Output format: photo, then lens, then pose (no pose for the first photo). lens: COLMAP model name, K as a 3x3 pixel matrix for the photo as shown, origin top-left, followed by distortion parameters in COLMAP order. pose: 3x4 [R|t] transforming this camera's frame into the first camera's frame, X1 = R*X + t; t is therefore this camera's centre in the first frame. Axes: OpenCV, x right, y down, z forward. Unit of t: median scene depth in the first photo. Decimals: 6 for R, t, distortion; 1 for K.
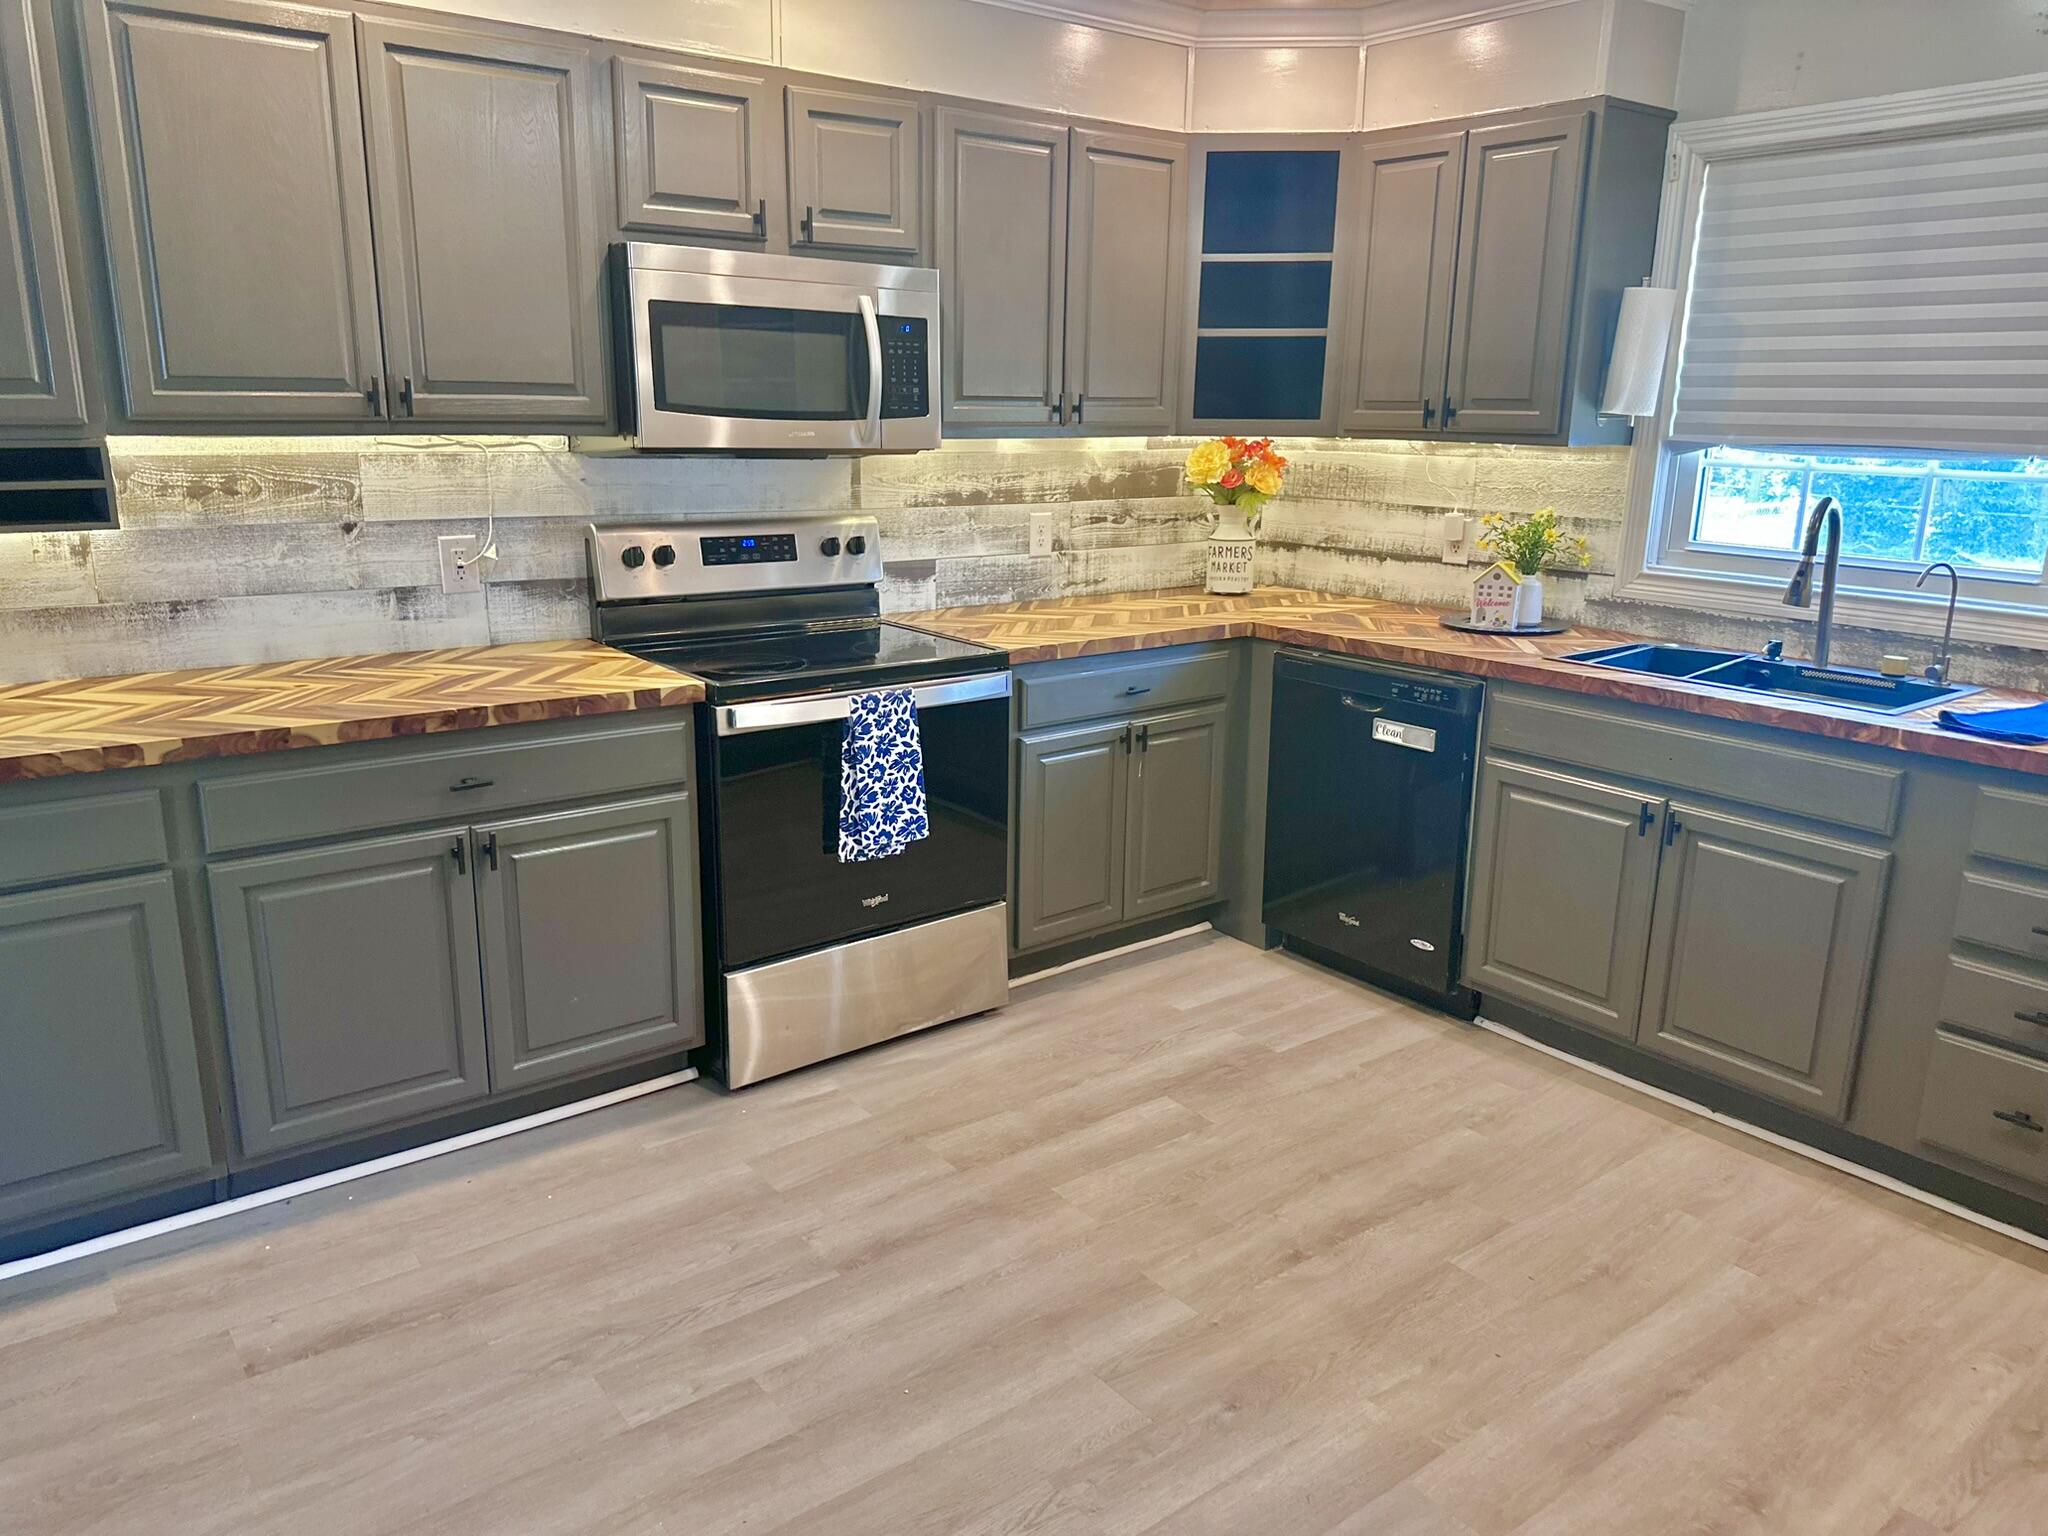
lens RADIAL K [[1430.1, 0, 1012.2], [0, 1430.1, 771.1], [0, 0, 1]] dist [0.125255, -0.194390]
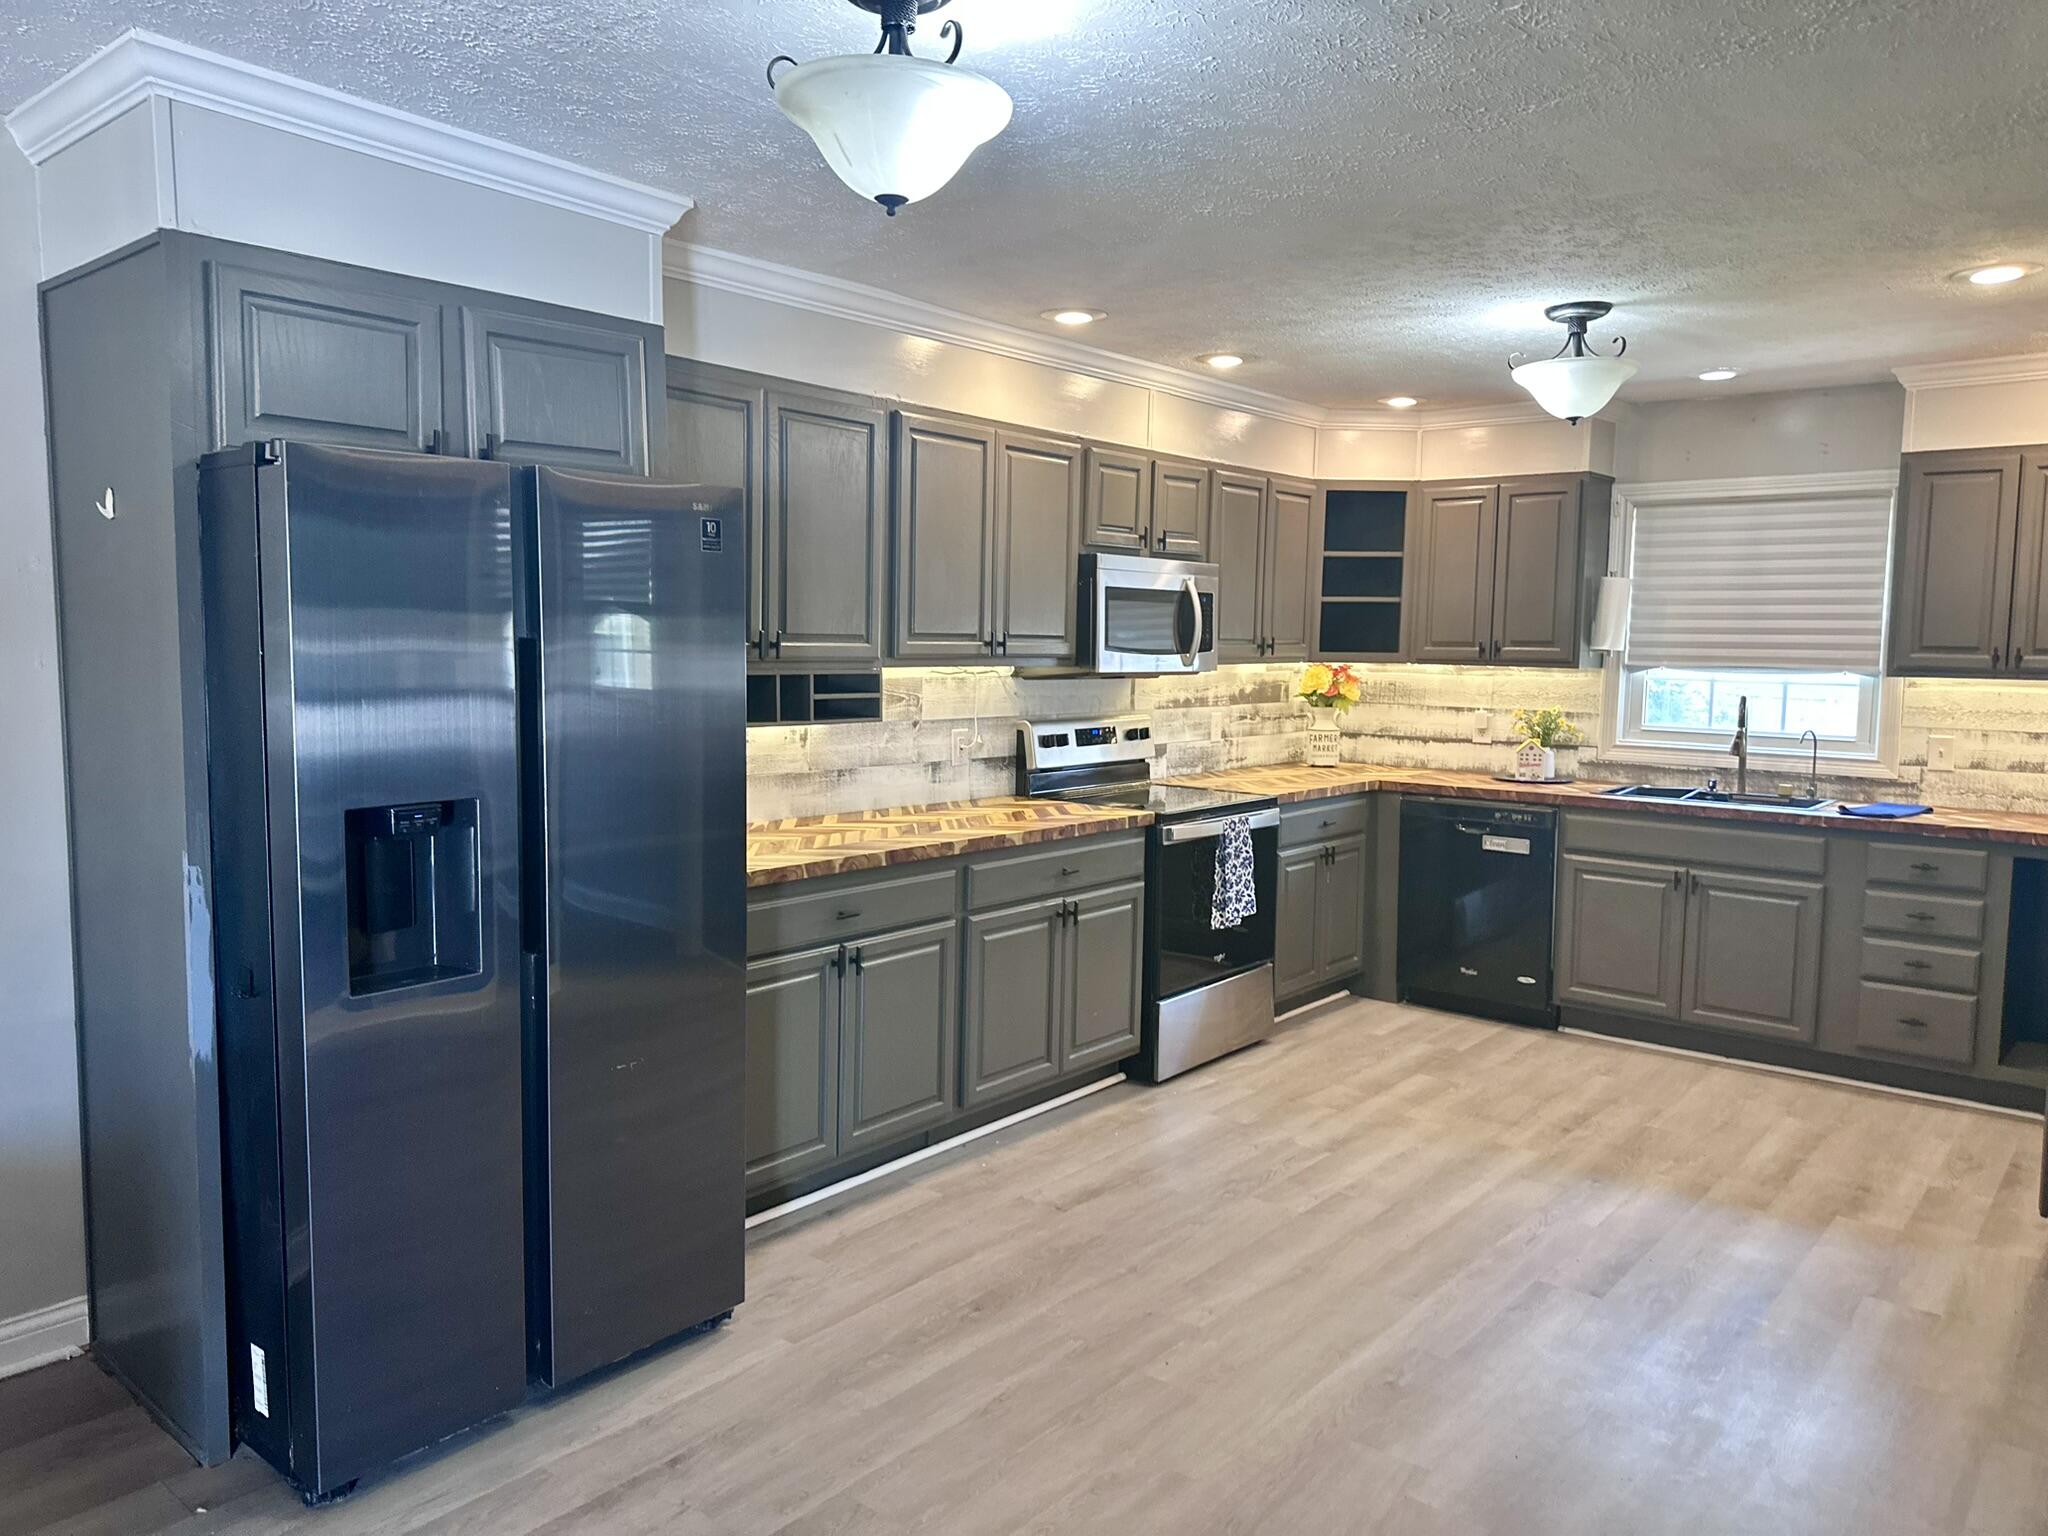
lens RADIAL K [[1431.4, 0, 1014.4], [0, 1431.4, 751.0], [0, 0, 1]] dist [0.171225, -0.312098]
pose [[0.975962, -0.016695, 0.217300, -0.625891], [0.052627, 0.985609, -0.160638, 0.105929], [-0.211491, 0.168213, 0.962796, -0.463643]]
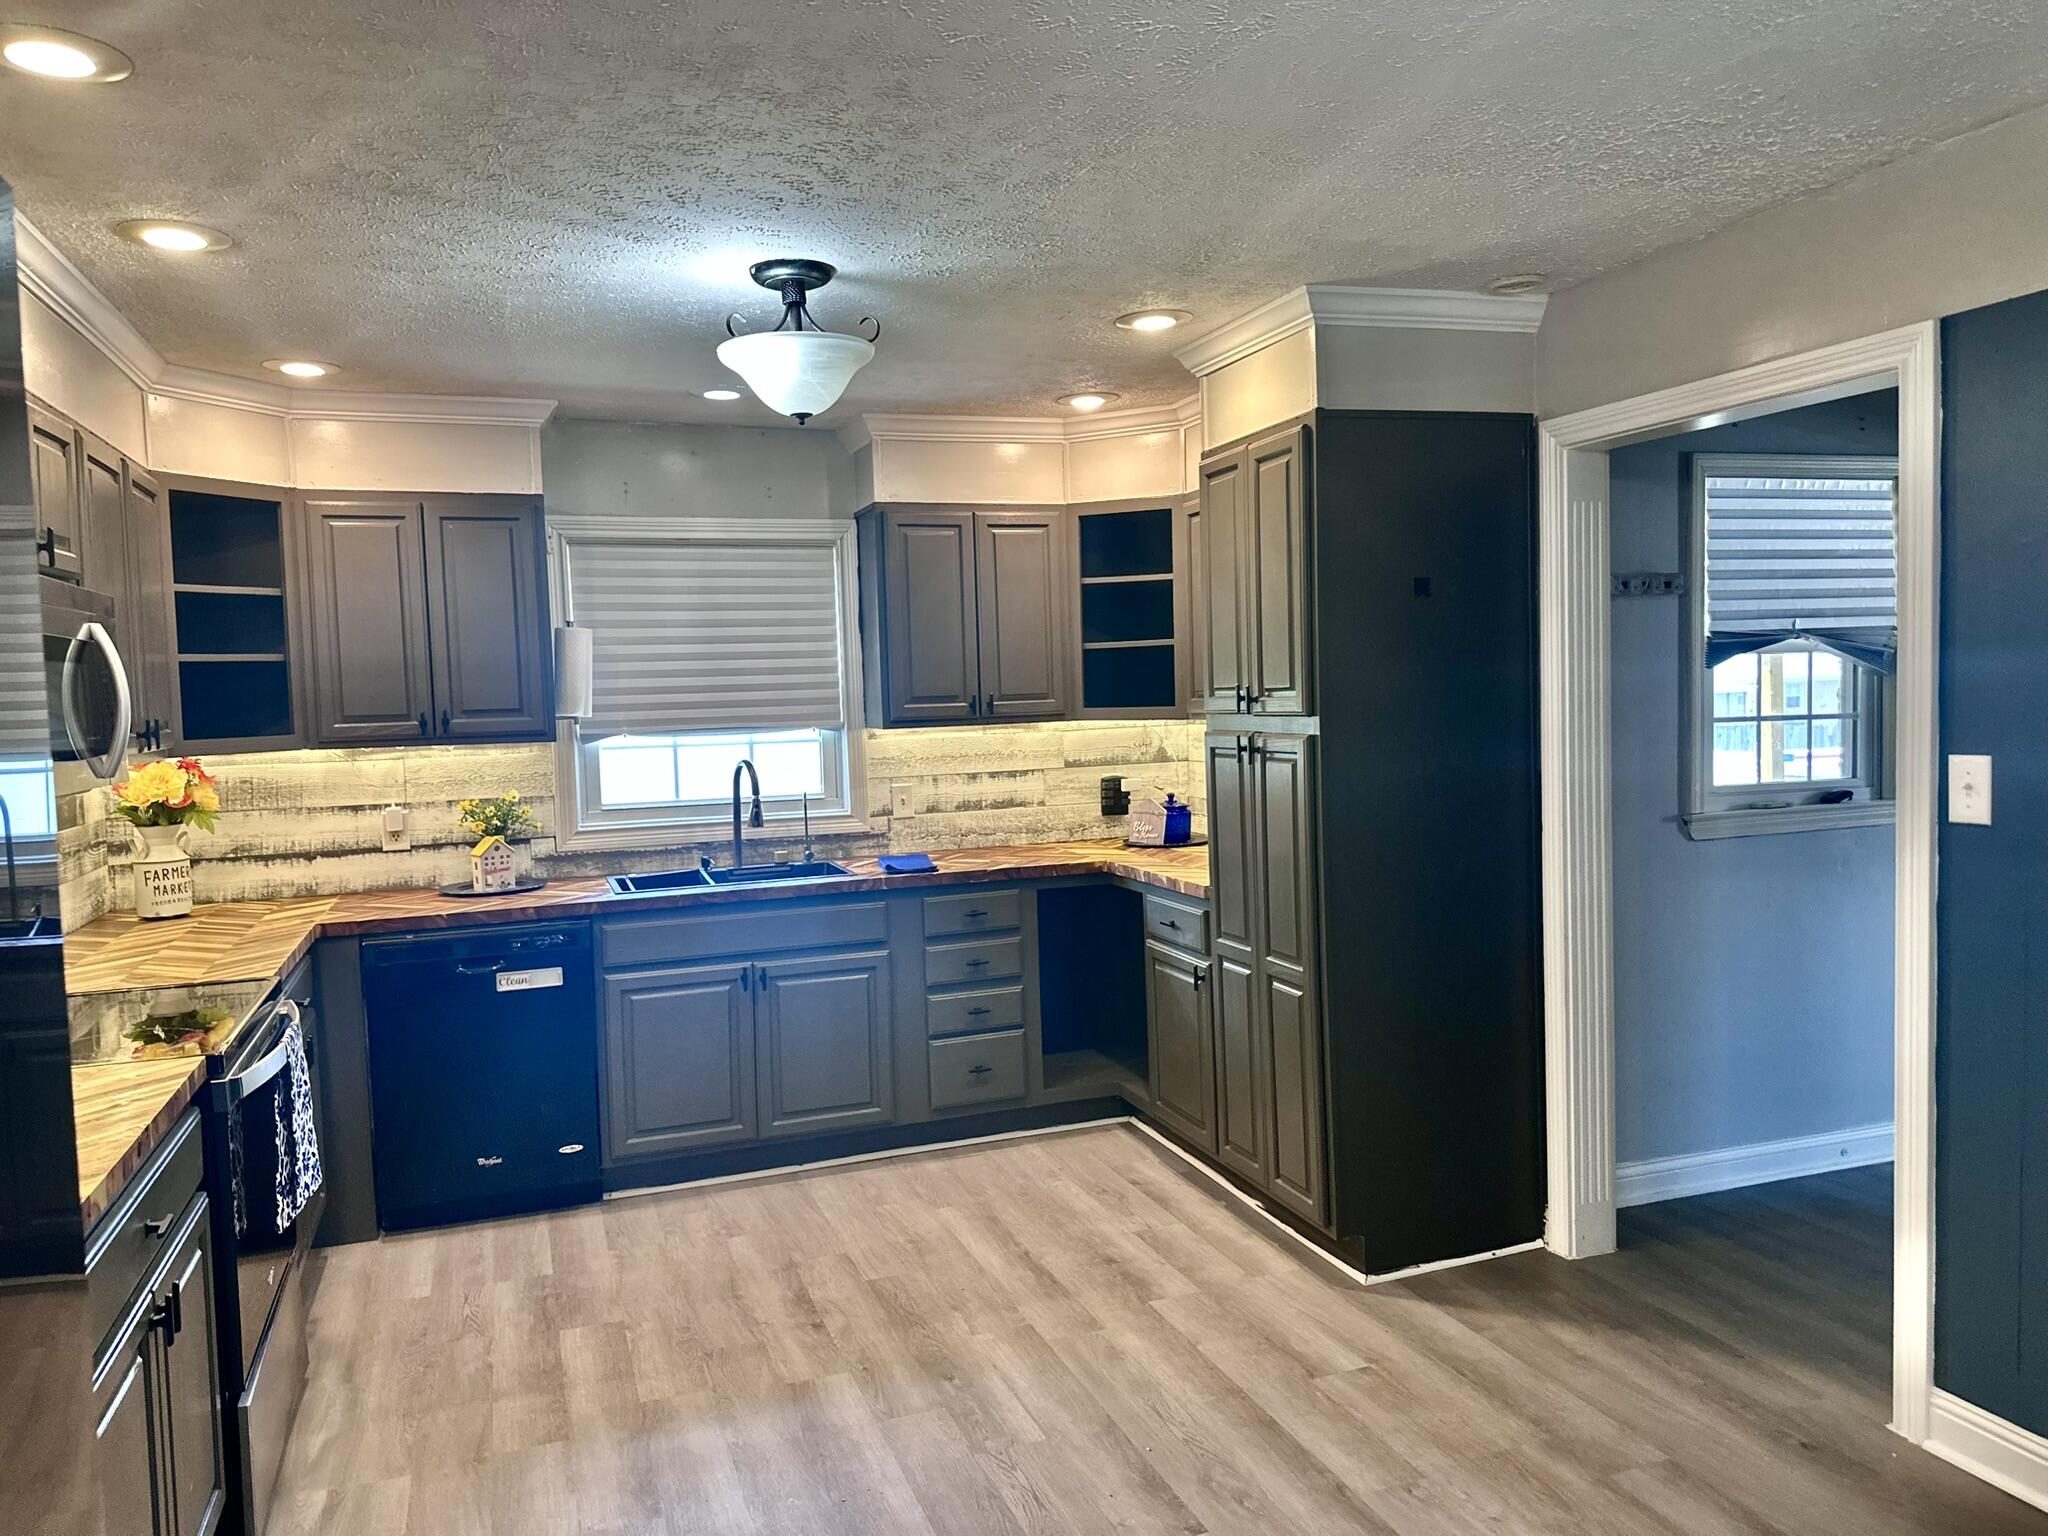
lens RADIAL K [[1430.1, 0, 1012.2], [0, 1430.1, 771.1], [0, 0, 1]] dist [0.125255, -0.194390]
pose [[0.307470, -0.079357, 0.948243, -0.760193], [0.270364, 0.962732, -0.007097, -0.077884], [-0.912341, 0.258553, 0.317466, 0.215343]]
